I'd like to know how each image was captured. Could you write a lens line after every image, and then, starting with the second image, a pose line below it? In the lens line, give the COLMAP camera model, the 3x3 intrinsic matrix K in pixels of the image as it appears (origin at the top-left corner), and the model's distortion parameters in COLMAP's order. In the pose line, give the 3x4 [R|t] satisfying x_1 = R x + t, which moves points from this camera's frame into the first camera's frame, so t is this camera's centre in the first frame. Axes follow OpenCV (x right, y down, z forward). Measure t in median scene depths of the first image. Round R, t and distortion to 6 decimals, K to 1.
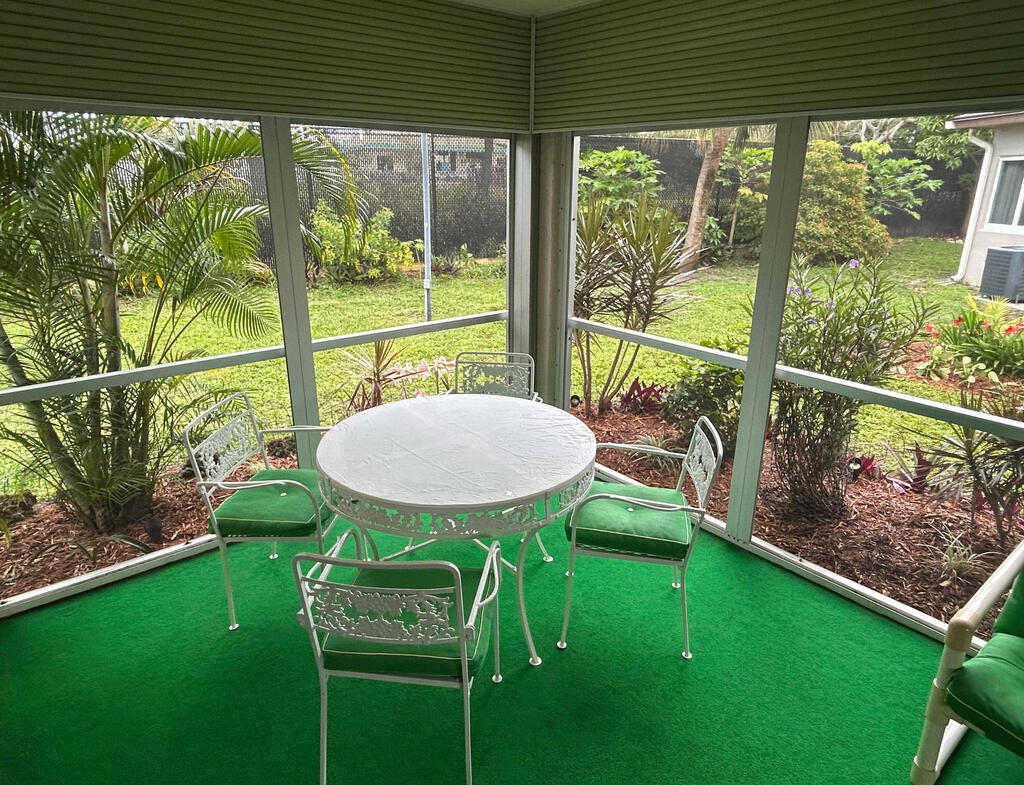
lens RADIAL K [[623.4, 0, 512.0], [0, 623.4, 392.5], [0, 0, 1]] dist [0.000859, 0.000453]
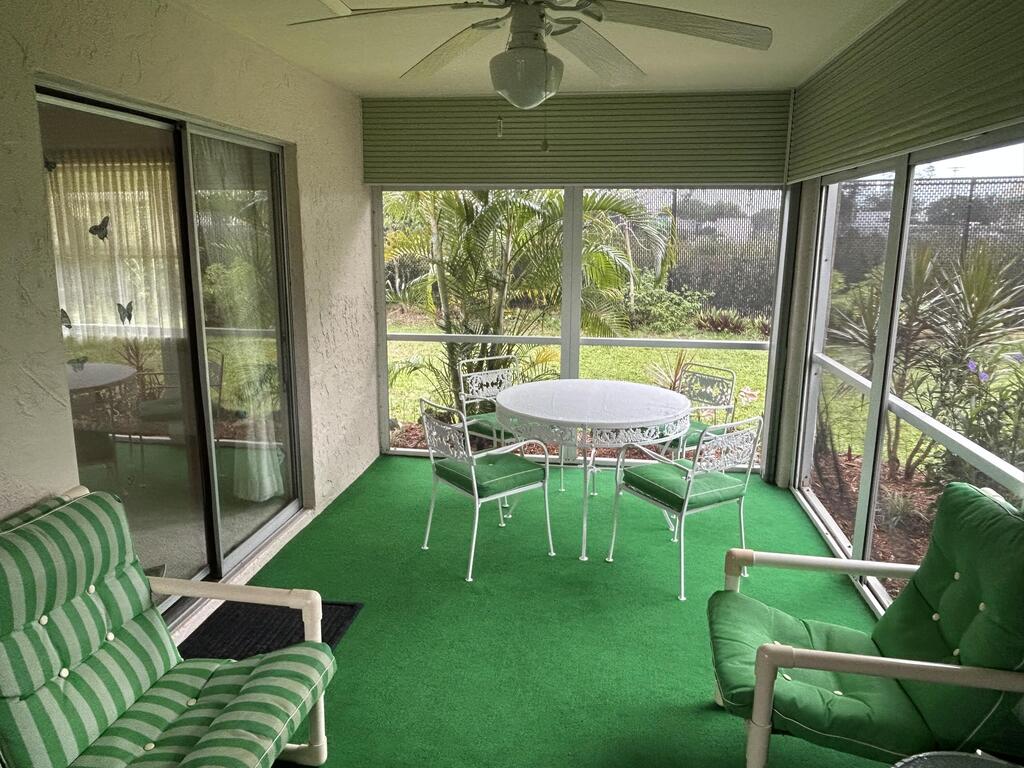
lens RADIAL K [[722.9, 0, 498.6], [0, 722.9, 392.2], [0, 0, 1]] dist [0.033481, -0.061150]
pose [[0.655524, 0.158184, -0.738421, 0.721207], [-0.246993, 0.968947, -0.011698, 0.096229], [0.713640, 0.190054, 0.674238, -0.194123]]
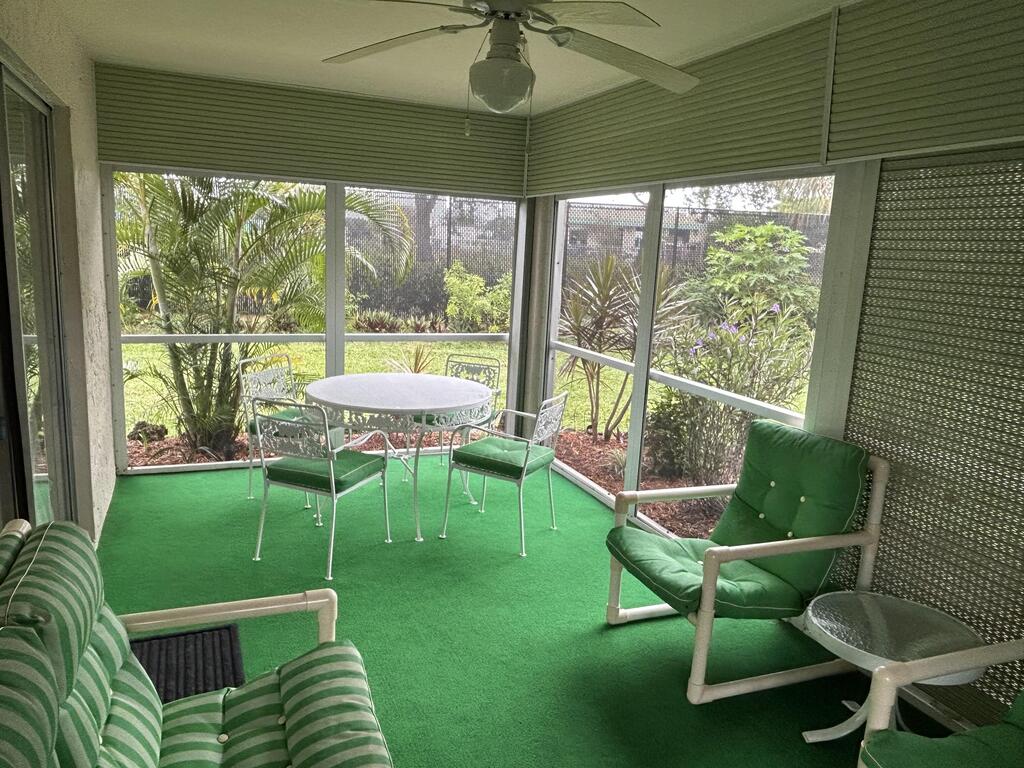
lens RADIAL K [[722.9, 0, 498.6], [0, 722.9, 392.2], [0, 0, 1]] dist [0.033481, -0.061150]
pose [[0.950935, 0.094411, -0.294635, 0.470755], [-0.136405, 0.982689, -0.125362, 0.193173], [0.277699, 0.159401, 0.947351, -0.410924]]
